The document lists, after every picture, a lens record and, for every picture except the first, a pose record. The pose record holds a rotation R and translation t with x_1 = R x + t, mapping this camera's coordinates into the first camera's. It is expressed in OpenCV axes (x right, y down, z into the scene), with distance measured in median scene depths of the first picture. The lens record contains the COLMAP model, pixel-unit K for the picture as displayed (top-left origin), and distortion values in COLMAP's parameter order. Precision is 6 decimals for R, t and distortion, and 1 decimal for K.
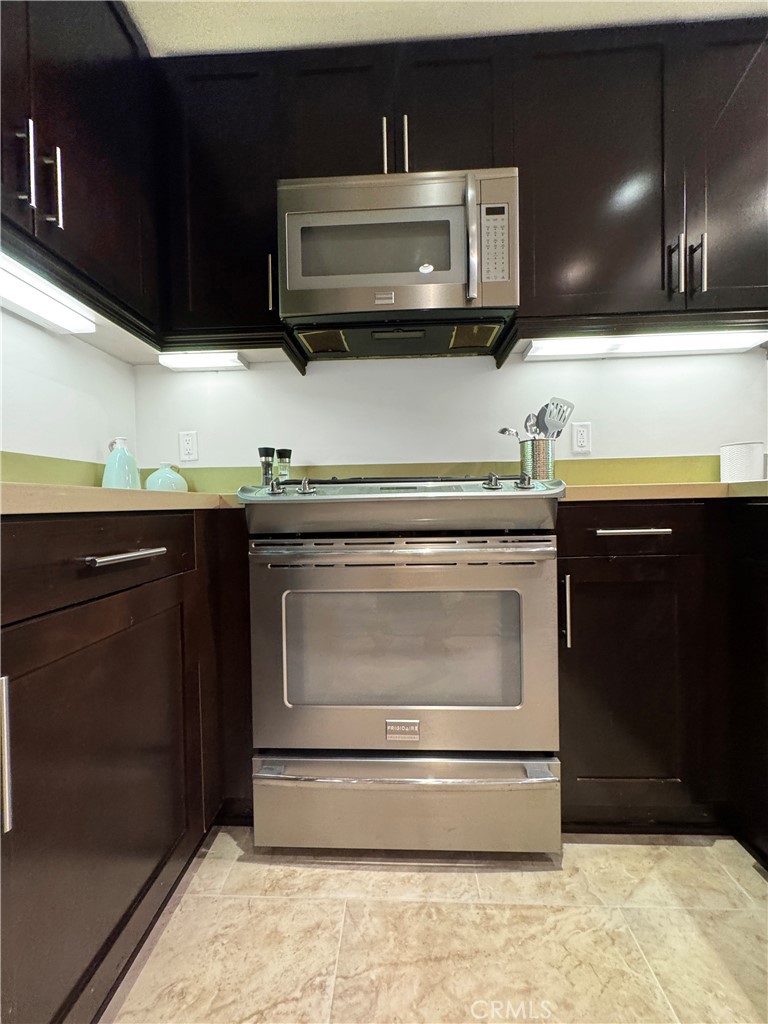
lens RADIAL K [[411.1, 0, 385.4], [0, 411.1, 512.6], [0, 0, 1]] dist [-0.001032, 0.000029]
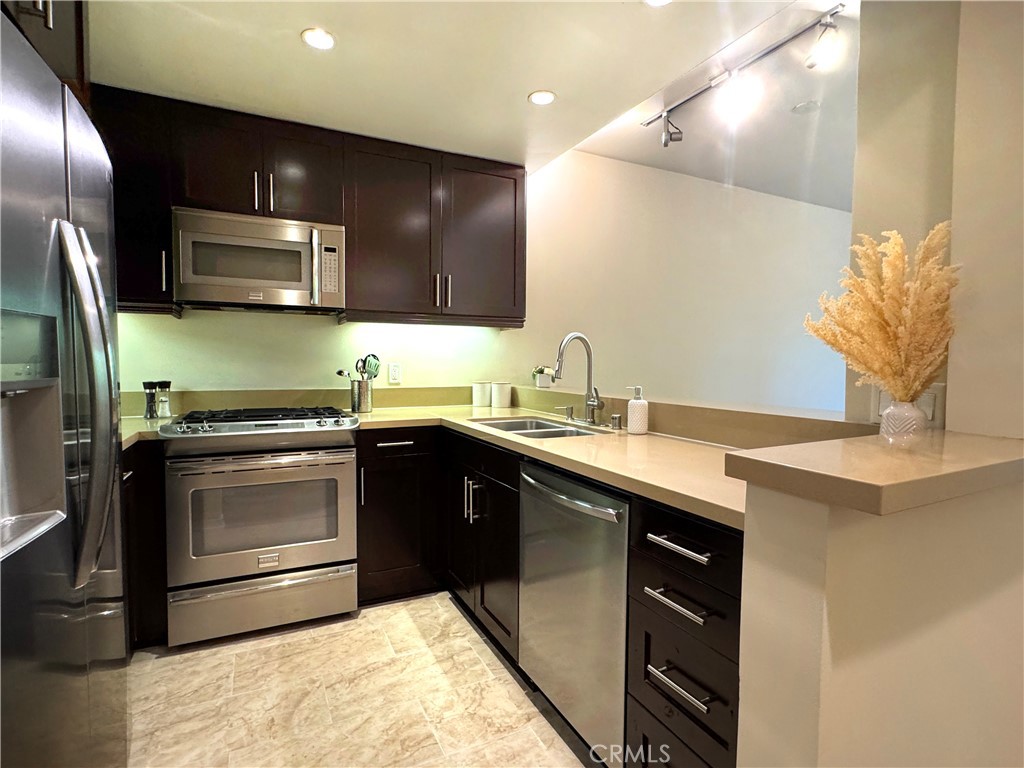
lens RADIAL K [[522.4, 0, 511.0], [0, 522.4, 385.4], [0, 0, 1]] dist [-0.002966, 0.000256]
pose [[0.876170, 0.003773, 0.481987, -0.129814], [-0.013140, 0.999785, 0.016061, -0.281530], [-0.481822, -0.020406, 0.876031, -1.467818]]
